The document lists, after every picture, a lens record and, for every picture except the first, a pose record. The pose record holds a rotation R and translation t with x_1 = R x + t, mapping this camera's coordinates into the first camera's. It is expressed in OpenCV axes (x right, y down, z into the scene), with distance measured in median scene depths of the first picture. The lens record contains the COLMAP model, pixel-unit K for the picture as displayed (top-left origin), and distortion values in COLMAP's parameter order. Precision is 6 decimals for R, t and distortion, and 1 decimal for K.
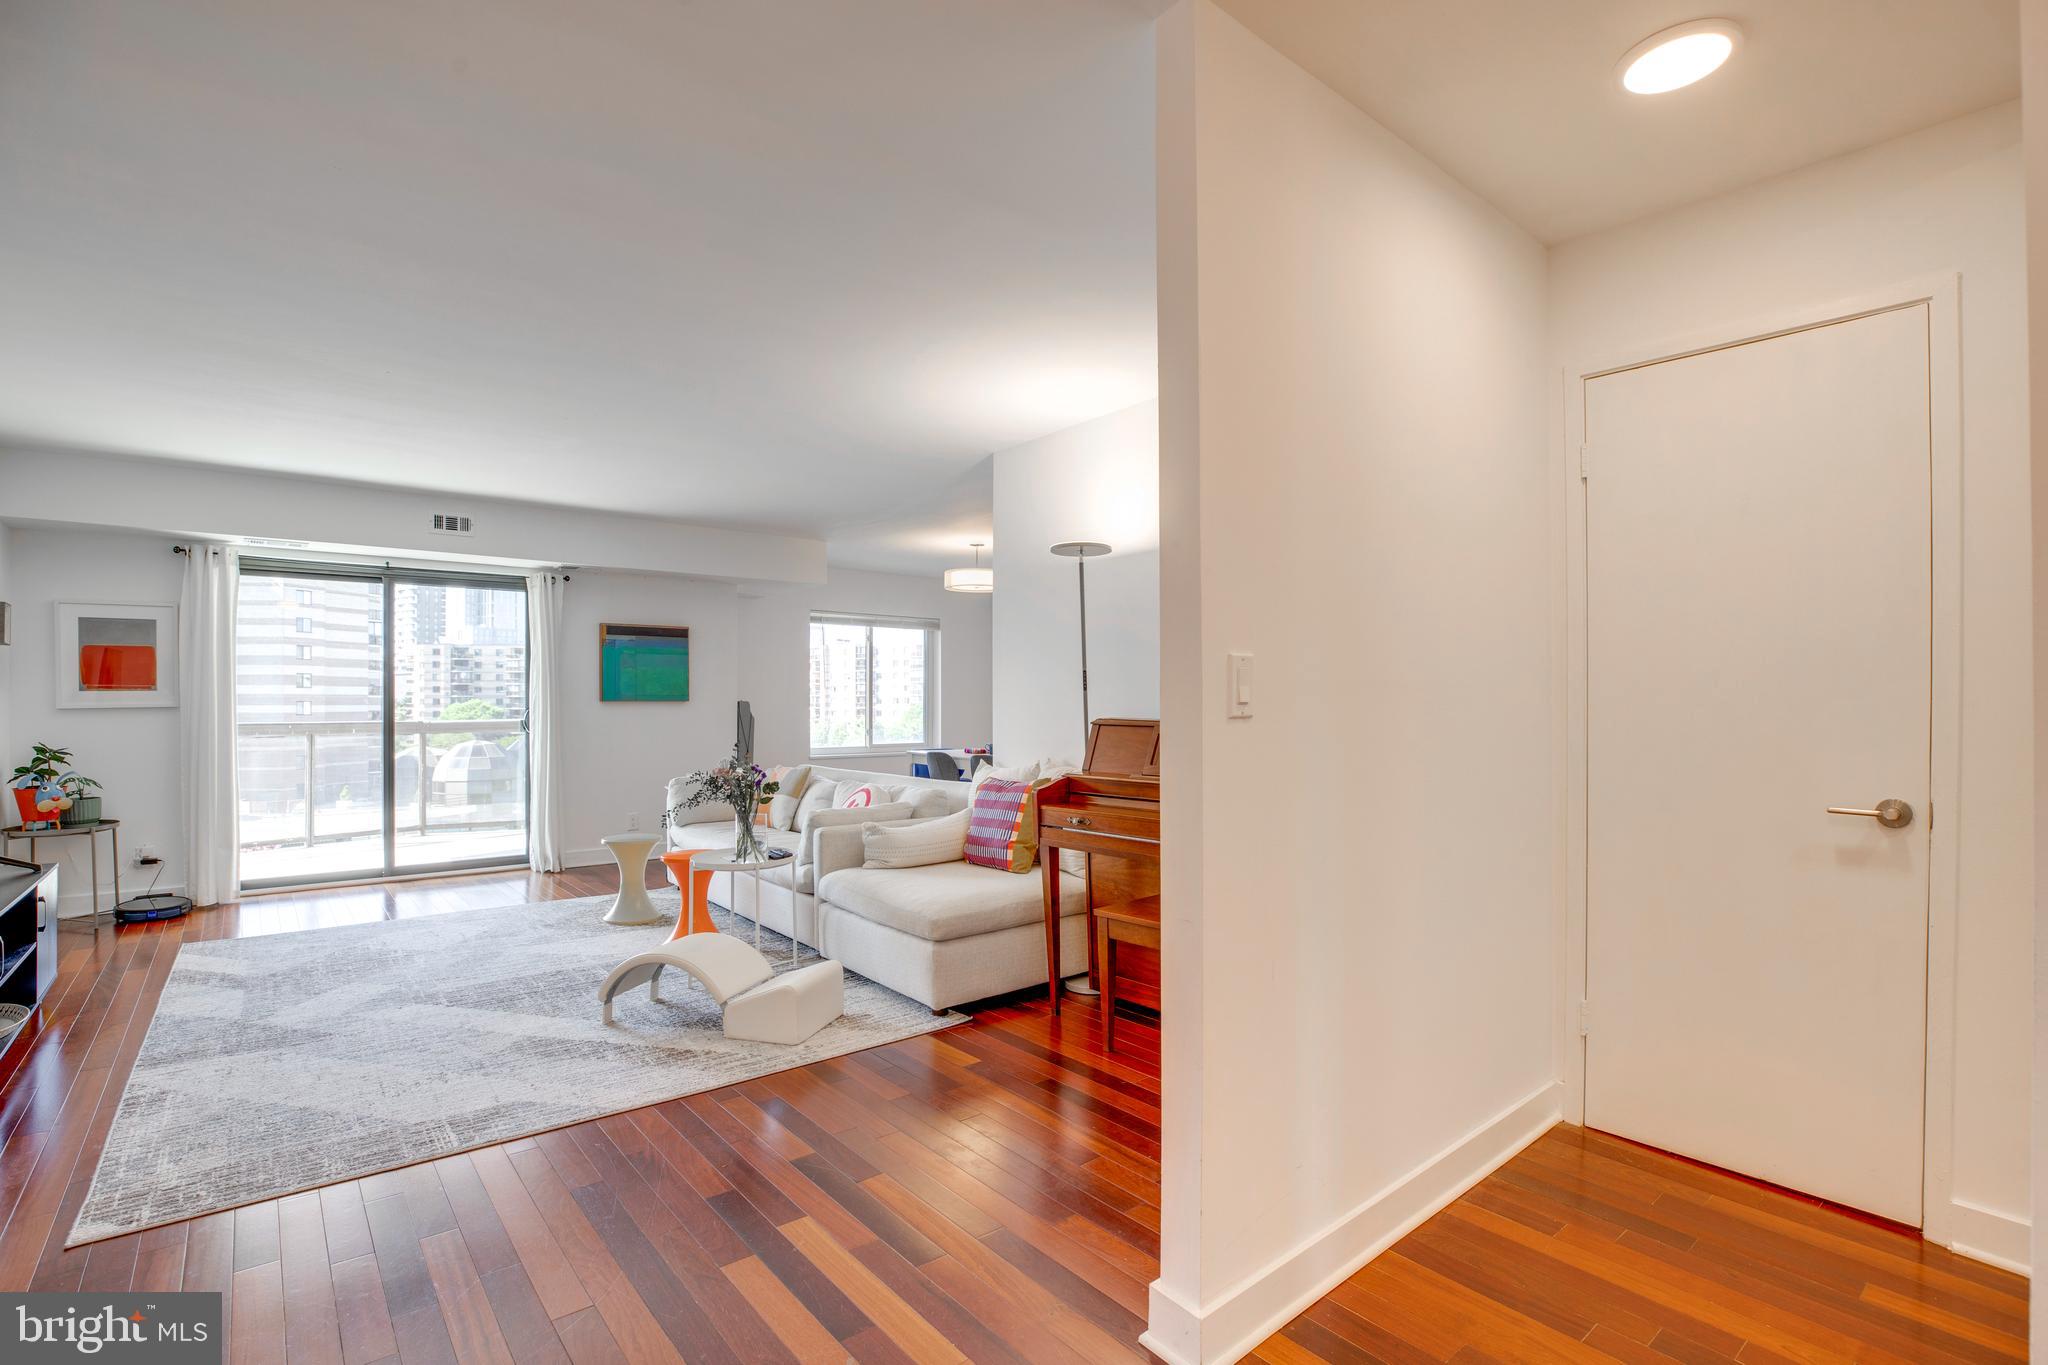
lens RADIAL K [[958.2, 0, 1035.8], [0, 958.2, 701.5], [0, 0, 1]] dist [-0.046860, 0.014991]
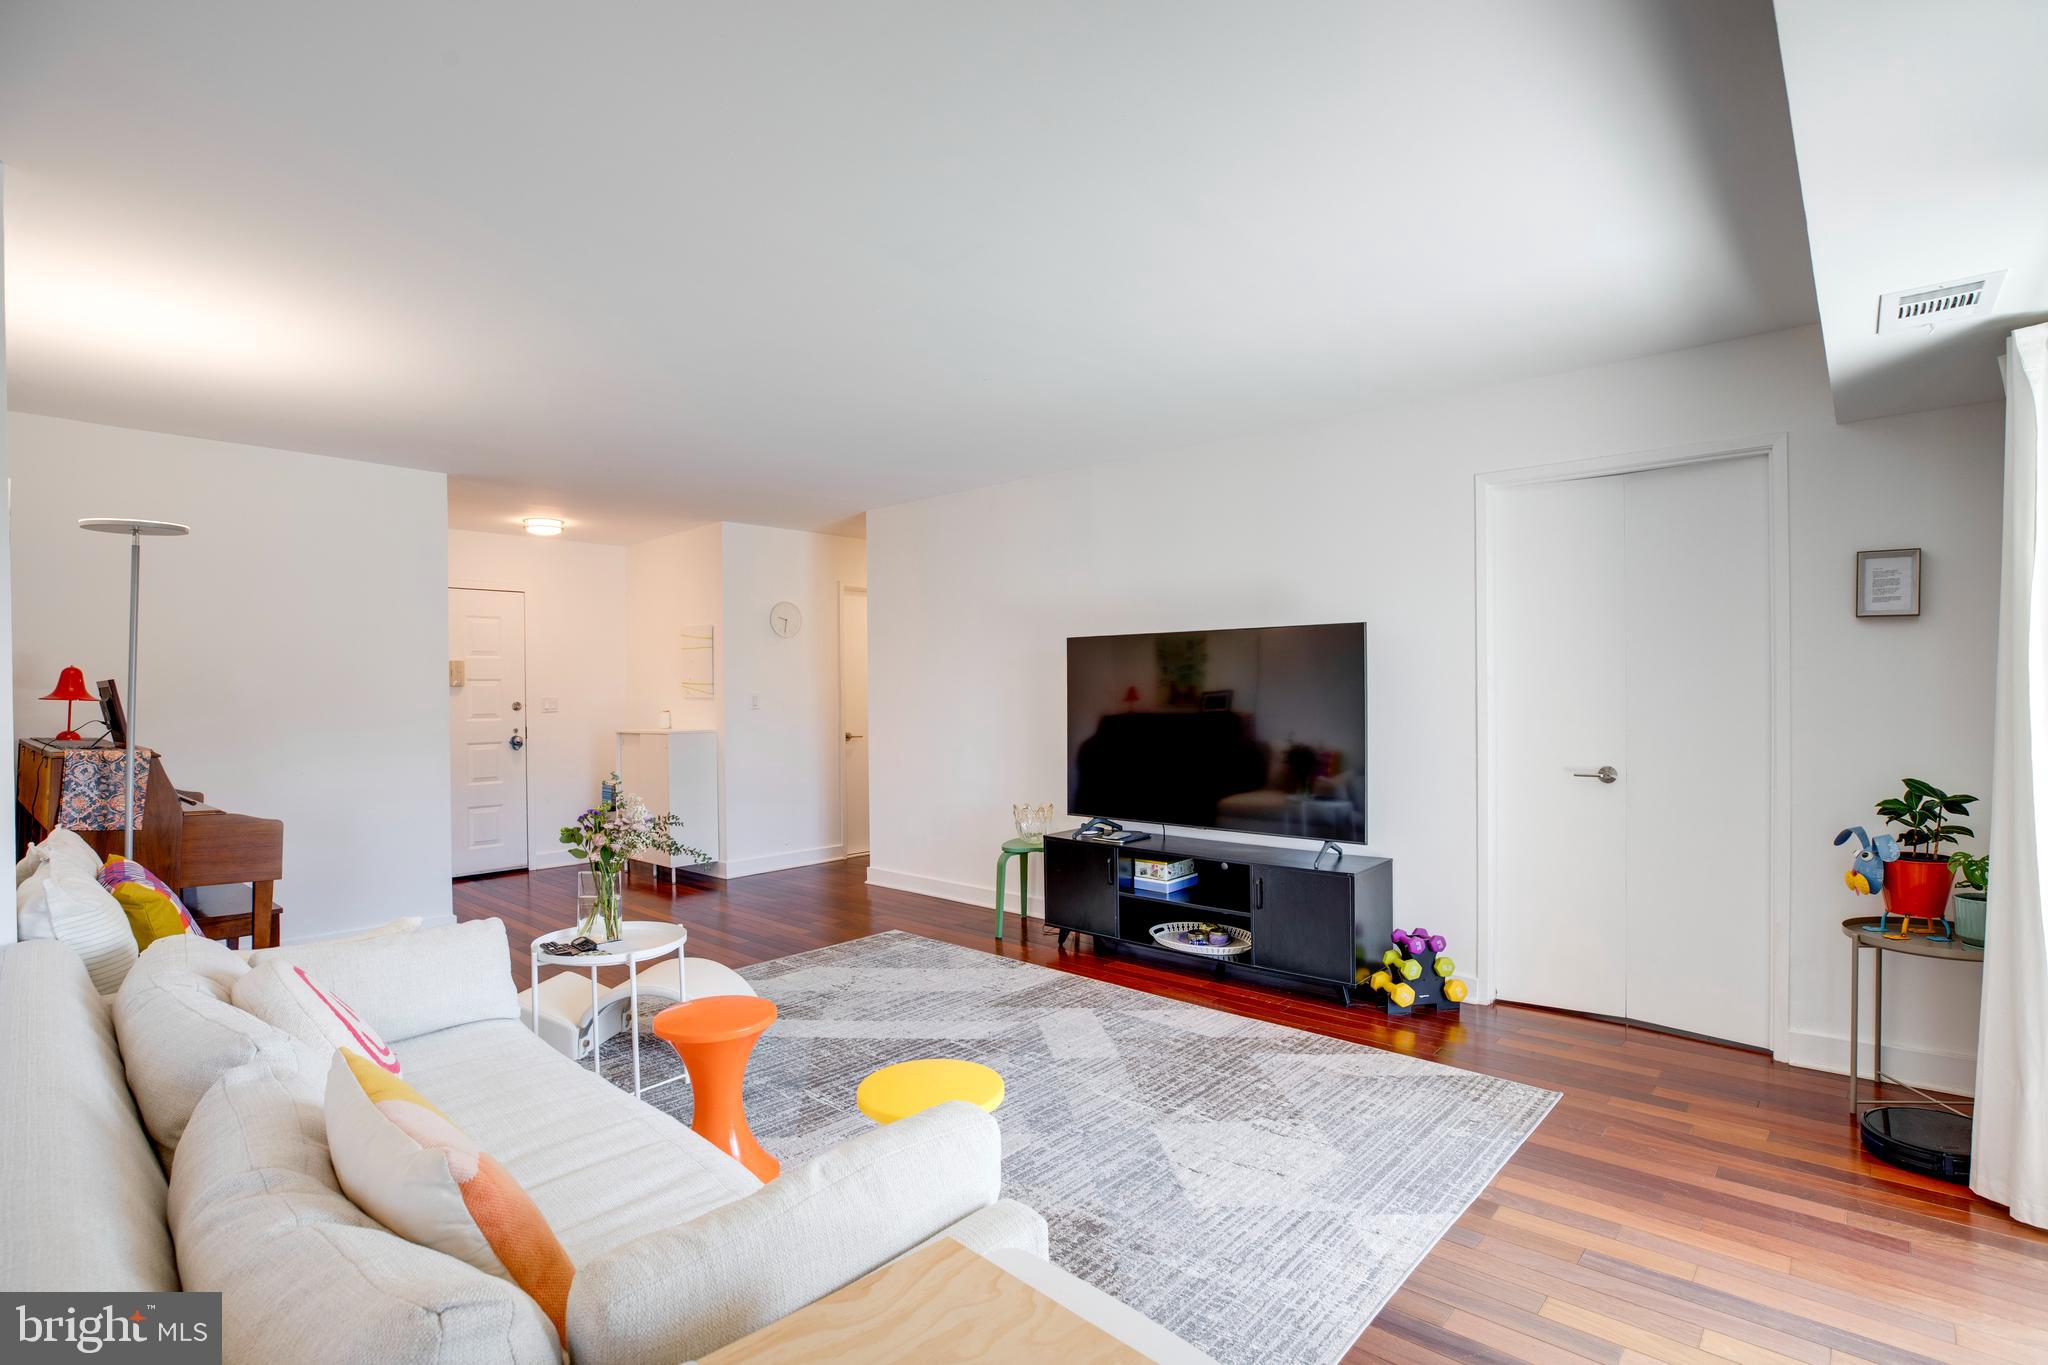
lens RADIAL K [[972.4, 0, 1030.7], [0, 972.4, 693.9], [0, 0, 1]] dist [-0.048253, 0.017895]
pose [[-0.990532, 0.013779, -0.136592, -0.442022], [0.012928, 0.999891, 0.007111, -0.020343], [0.136675, 0.005277, -0.990602, 1.490627]]
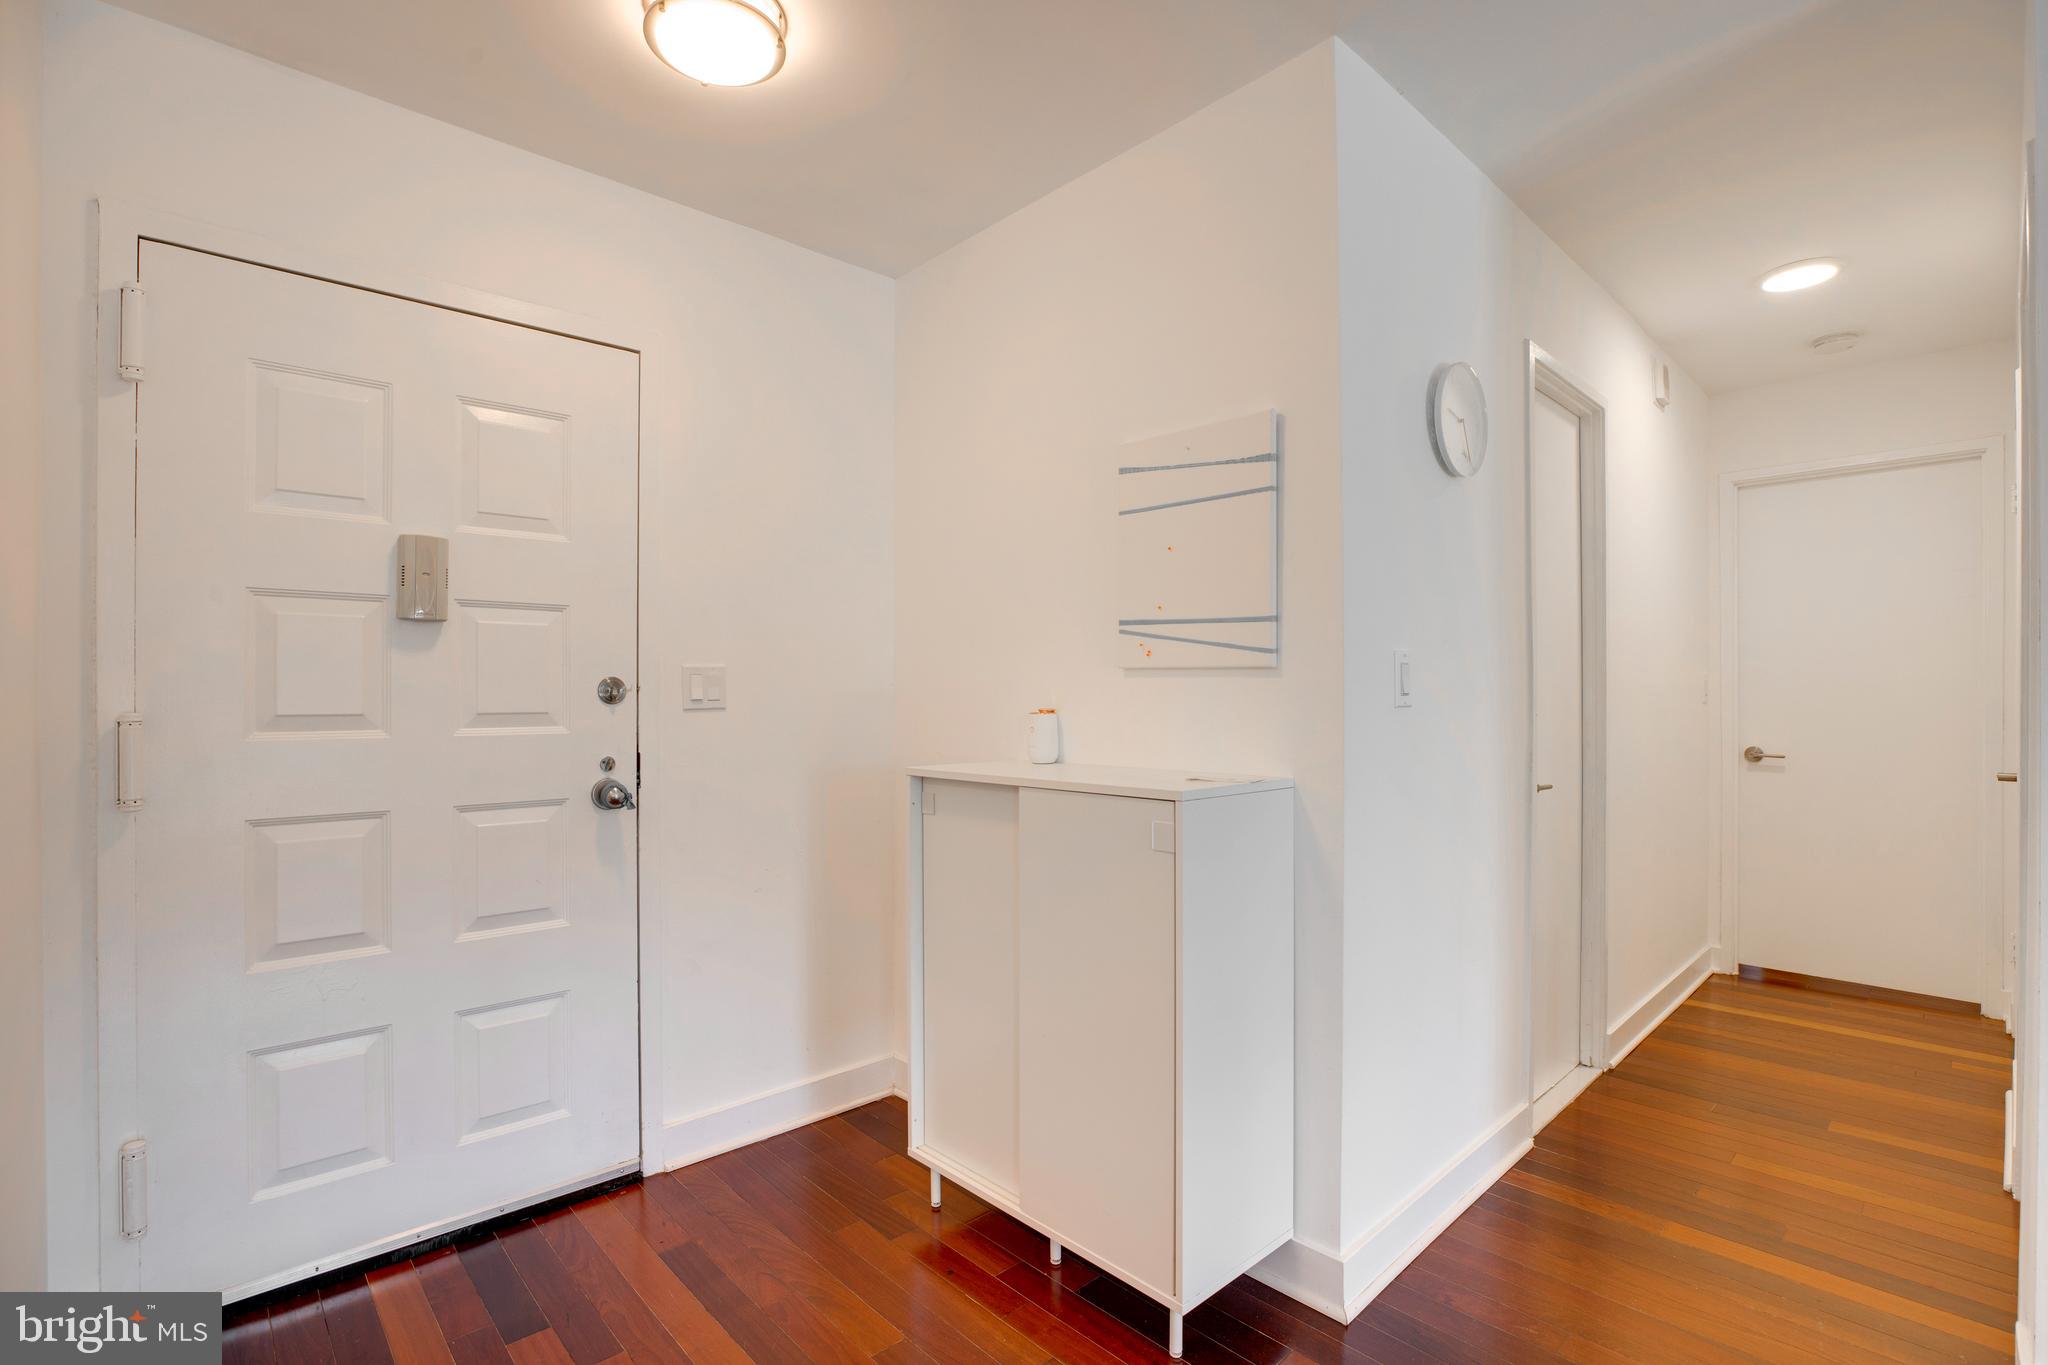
lens RADIAL K [[968.3, 0, 1030.1], [0, 968.3, 679.4], [0, 0, 1]] dist [-0.049618, 0.017714]
pose [[-0.998904, 0.002988, -0.046706, -0.056530], [0.003592, 0.999911, -0.012843, -0.000145], [0.046664, -0.012996, -0.998826, 0.434191]]
